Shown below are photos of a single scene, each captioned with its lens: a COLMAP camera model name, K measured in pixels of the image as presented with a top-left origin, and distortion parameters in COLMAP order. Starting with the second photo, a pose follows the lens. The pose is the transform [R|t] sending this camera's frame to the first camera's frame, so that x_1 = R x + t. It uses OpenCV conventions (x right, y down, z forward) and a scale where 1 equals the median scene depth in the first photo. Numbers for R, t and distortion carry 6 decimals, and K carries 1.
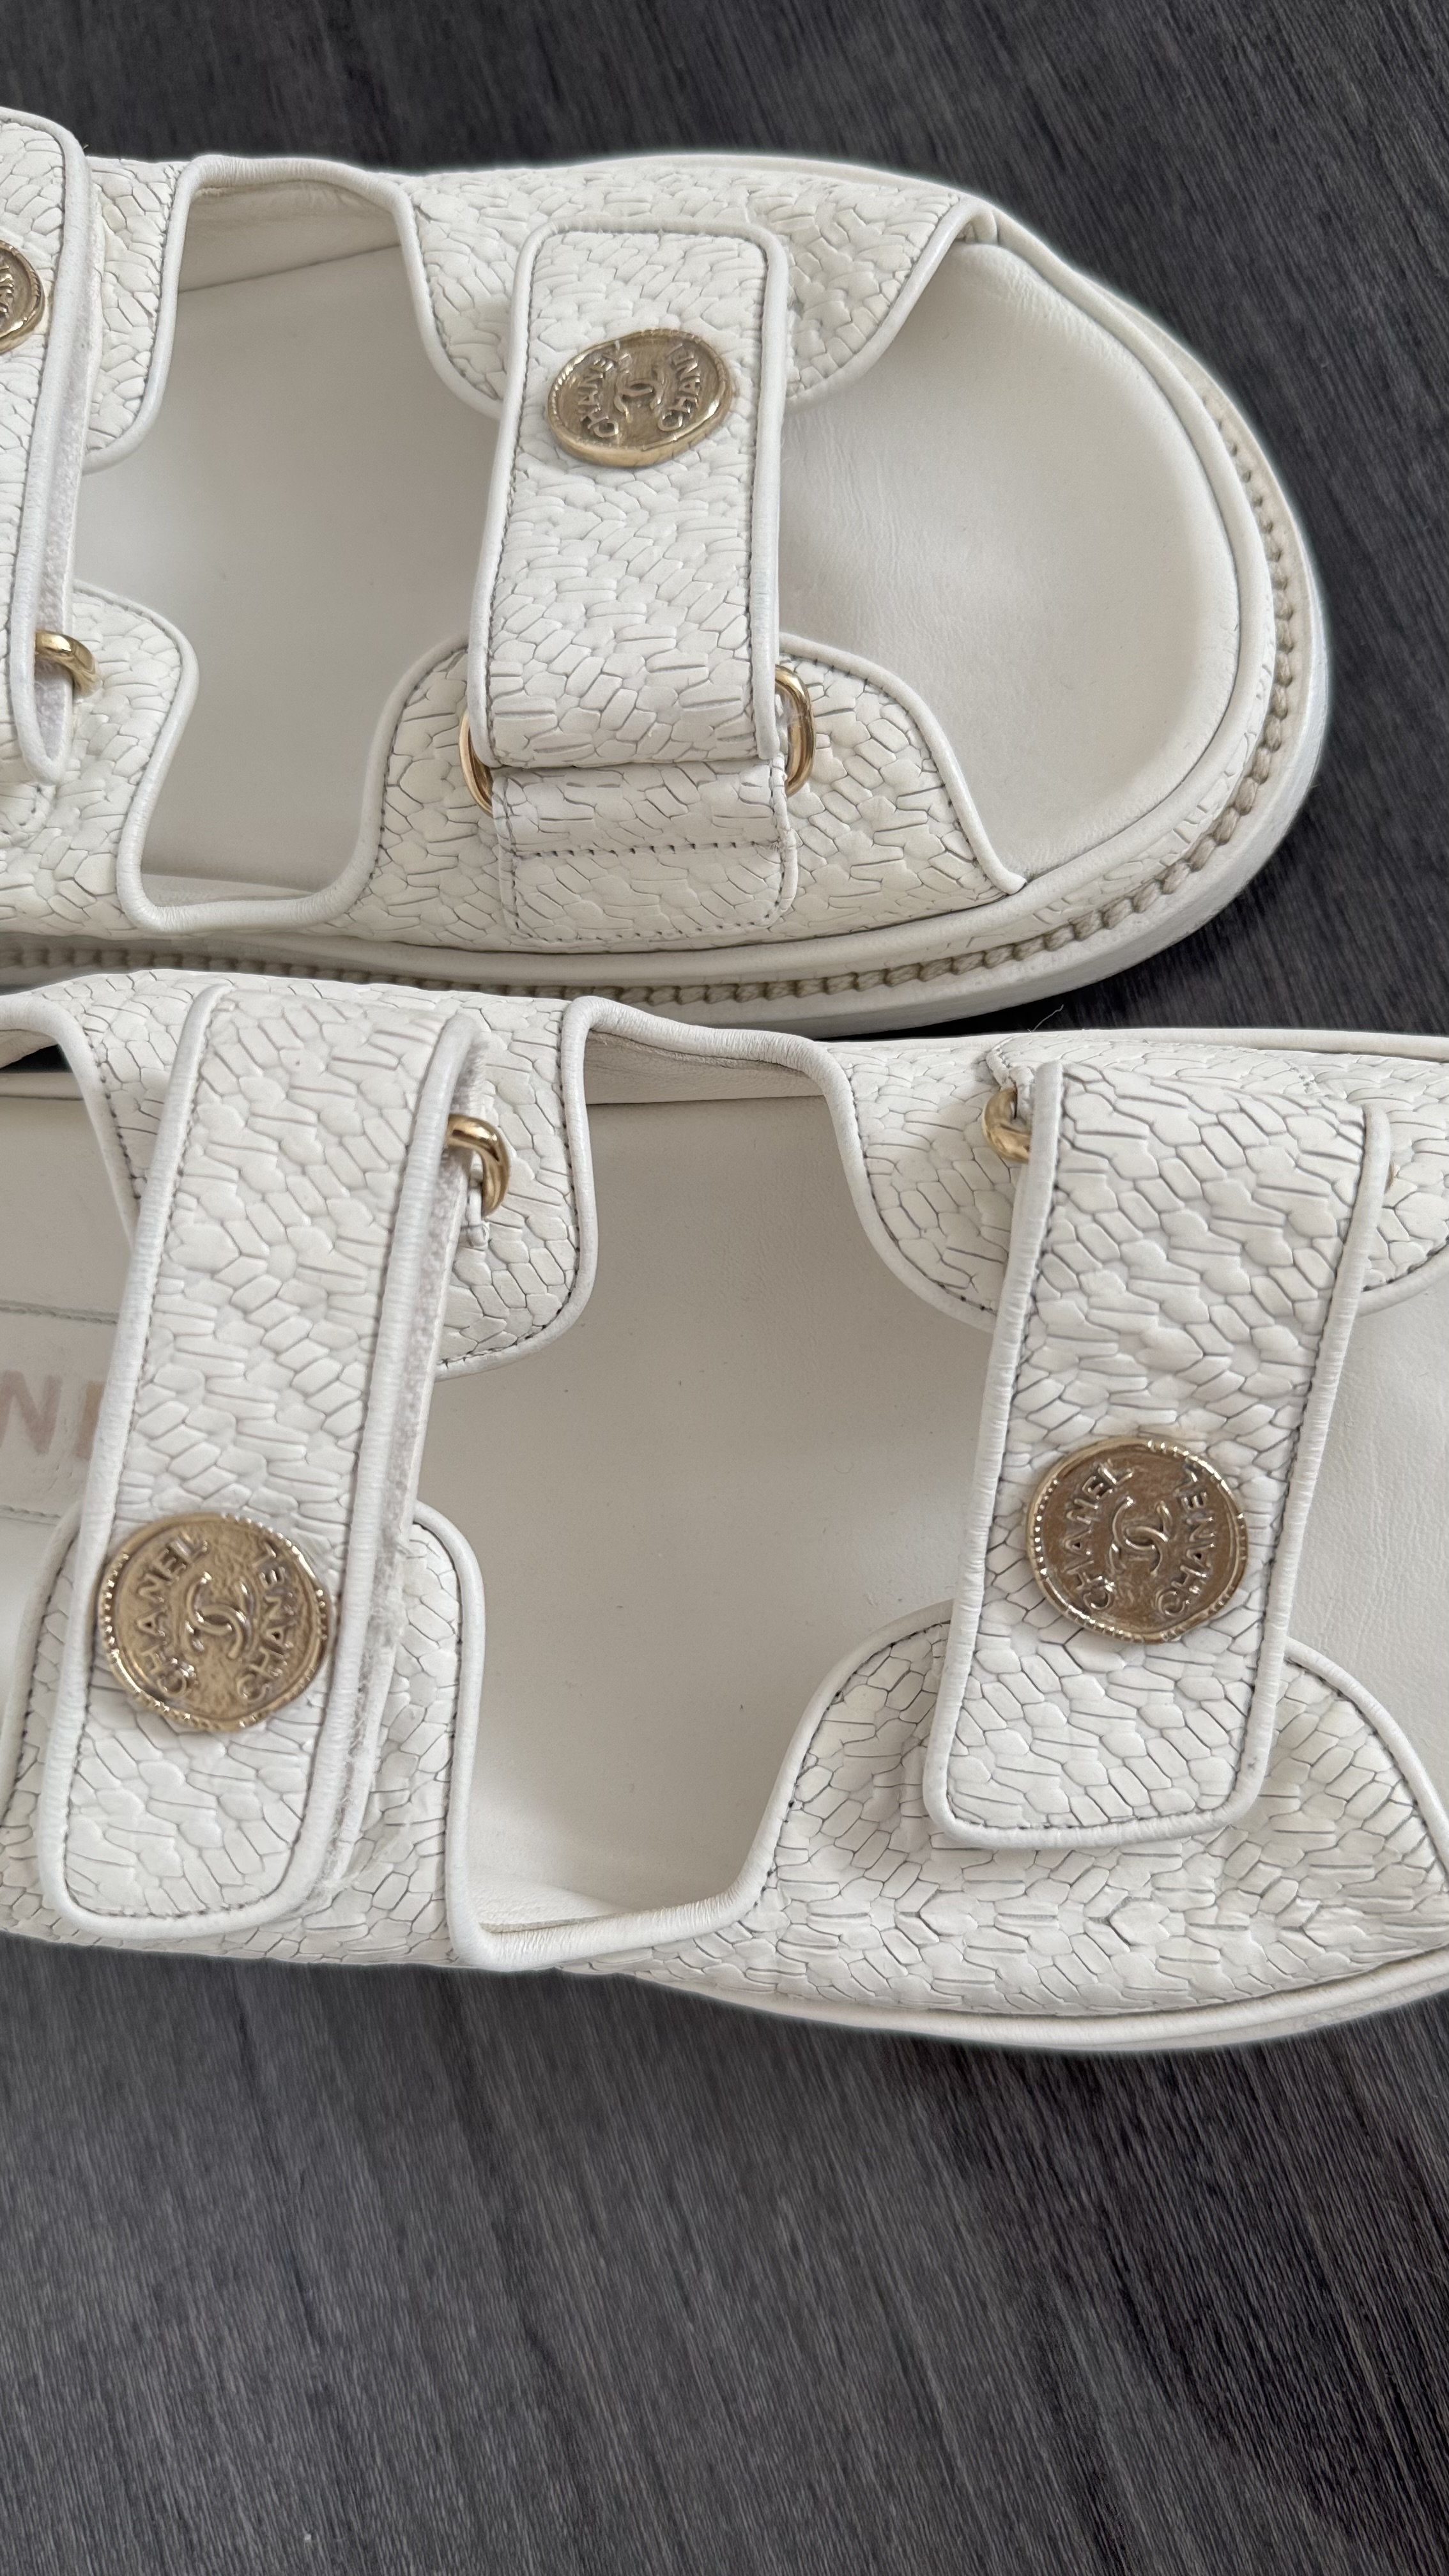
lens RADIAL K [[1880.5, 0, 713.1], [0, 1880.5, 1276.0], [0, 0, 1]] dist [0.089483, -0.171073]
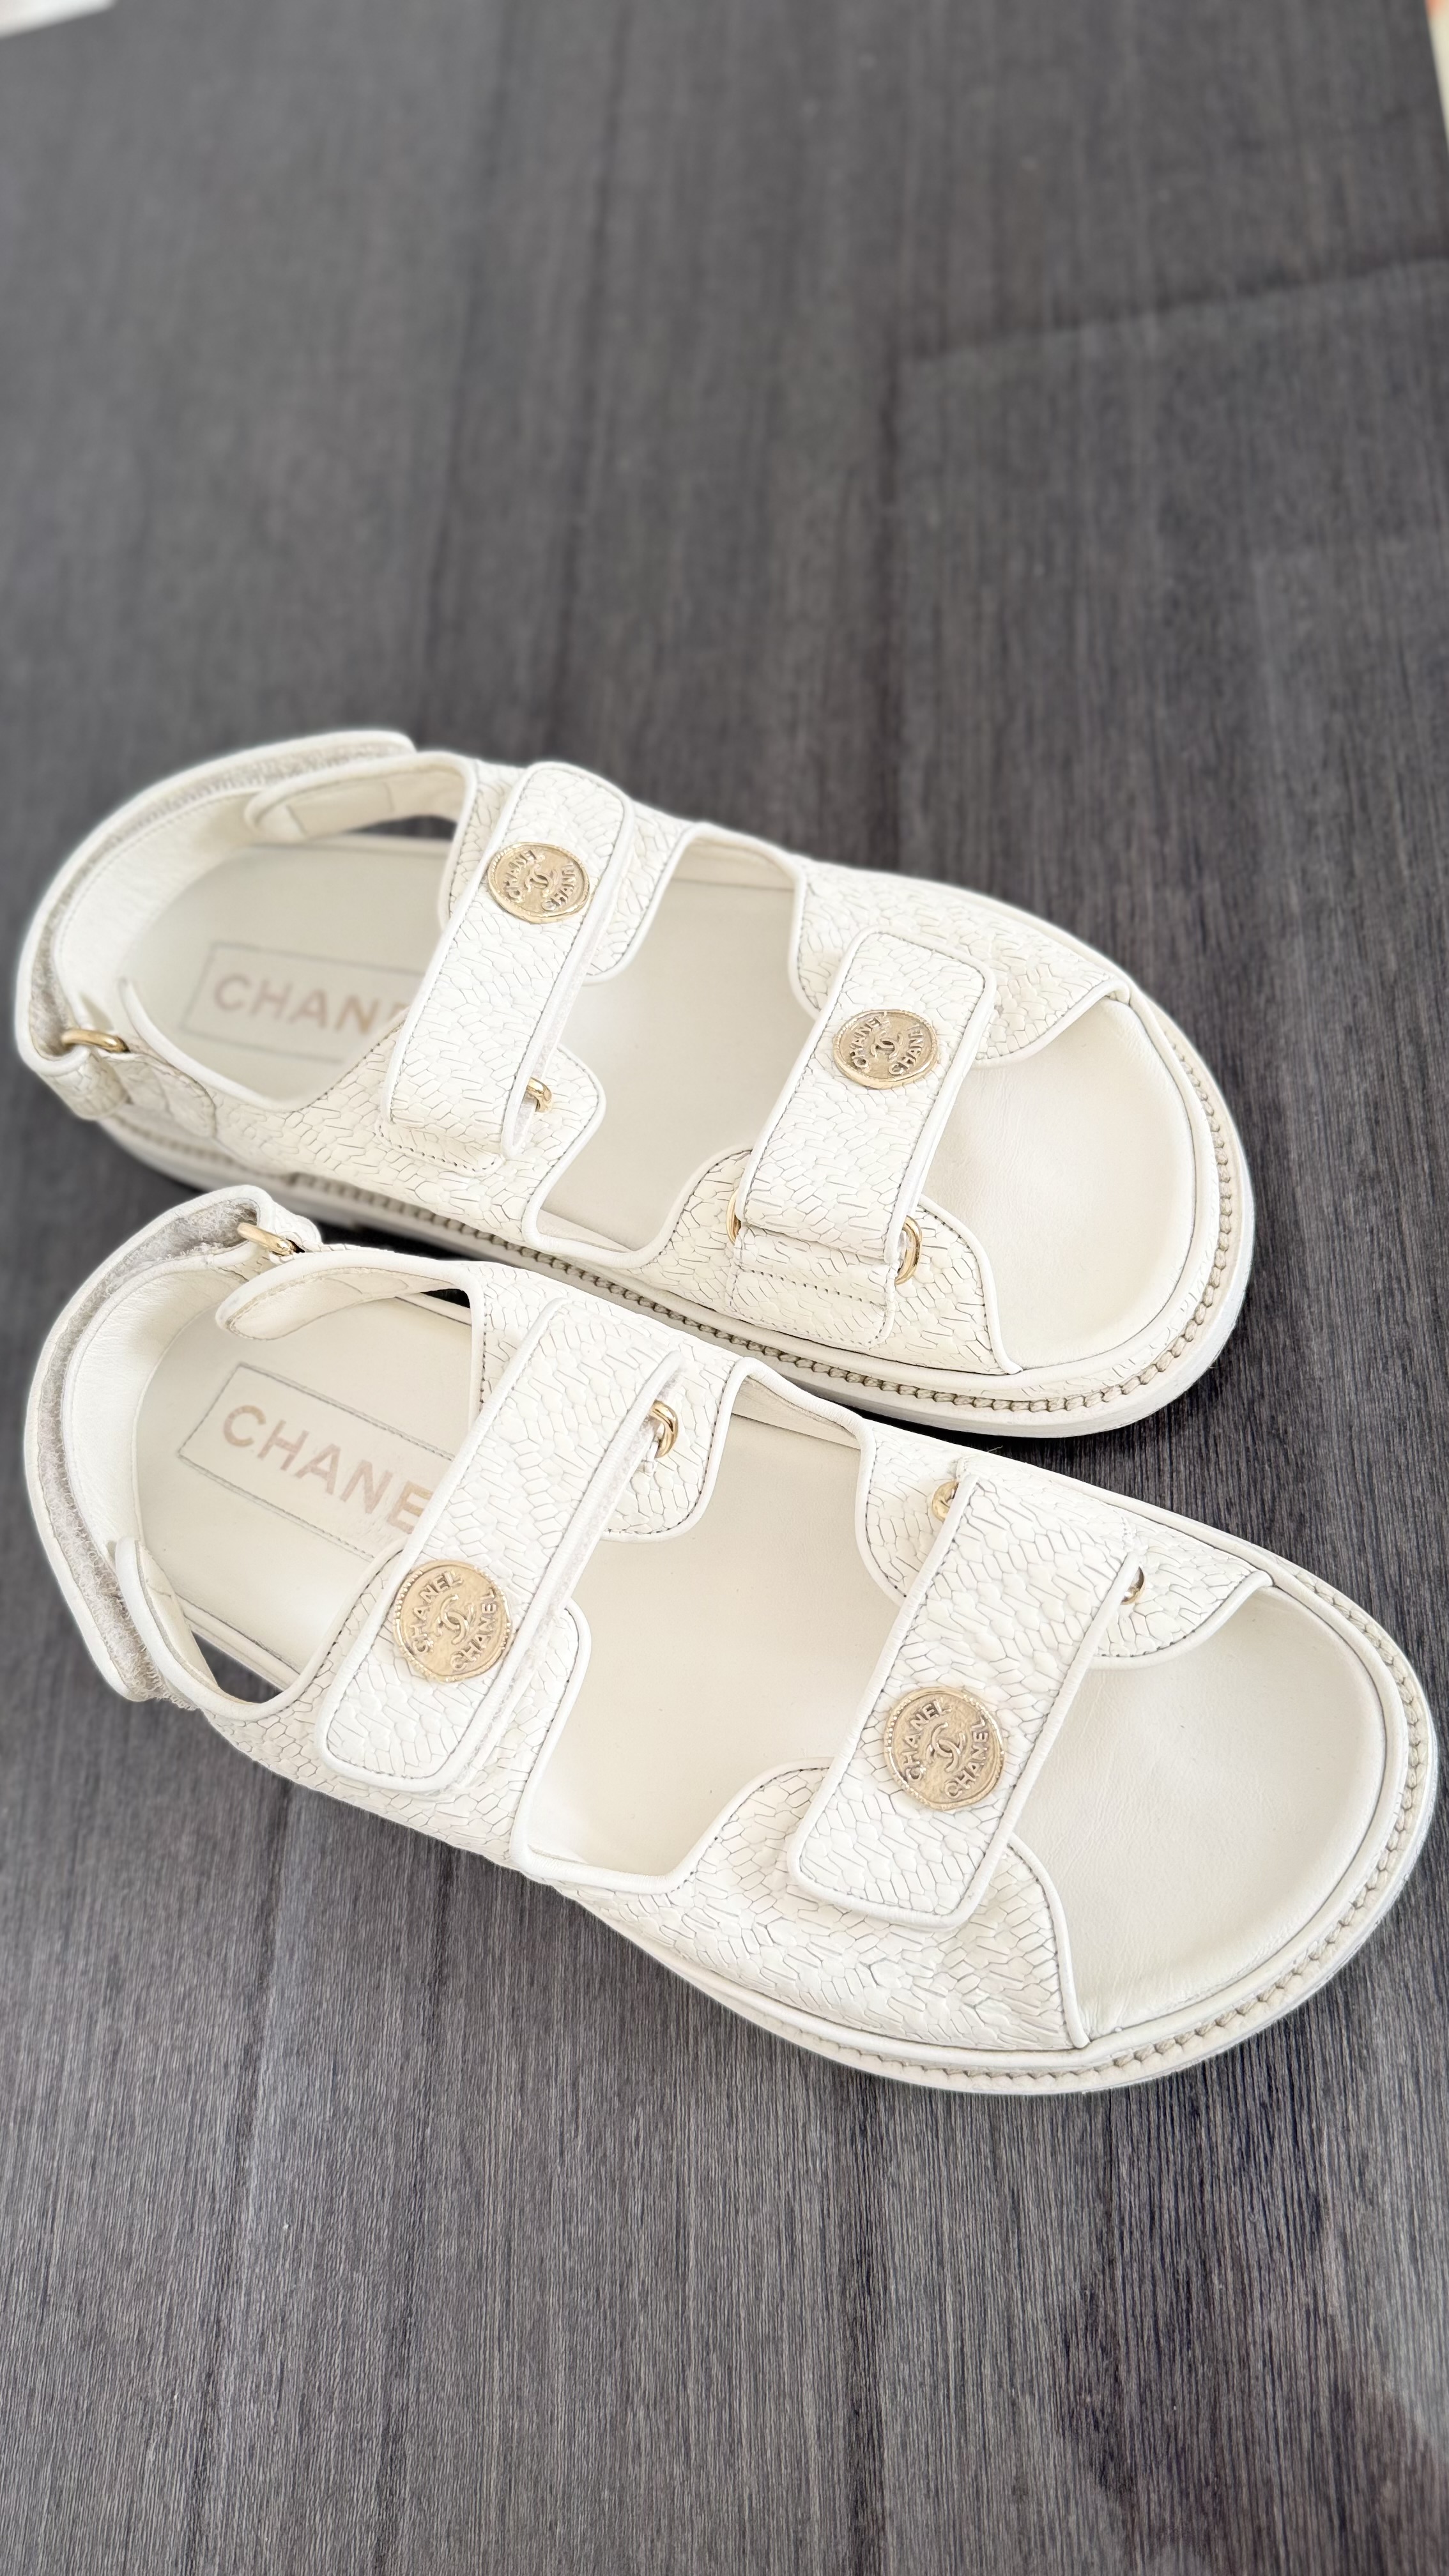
lens RADIAL K [[1880.5, 0, 713.1], [0, 1880.5, 1276.0], [0, 0, 1]] dist [0.089483, -0.171073]
pose [[0.945625, 0.297382, -0.131748, 0.112157], [-0.313458, 0.941328, -0.125085, 0.011534], [0.086820, 0.159581, 0.983360, -0.773169]]
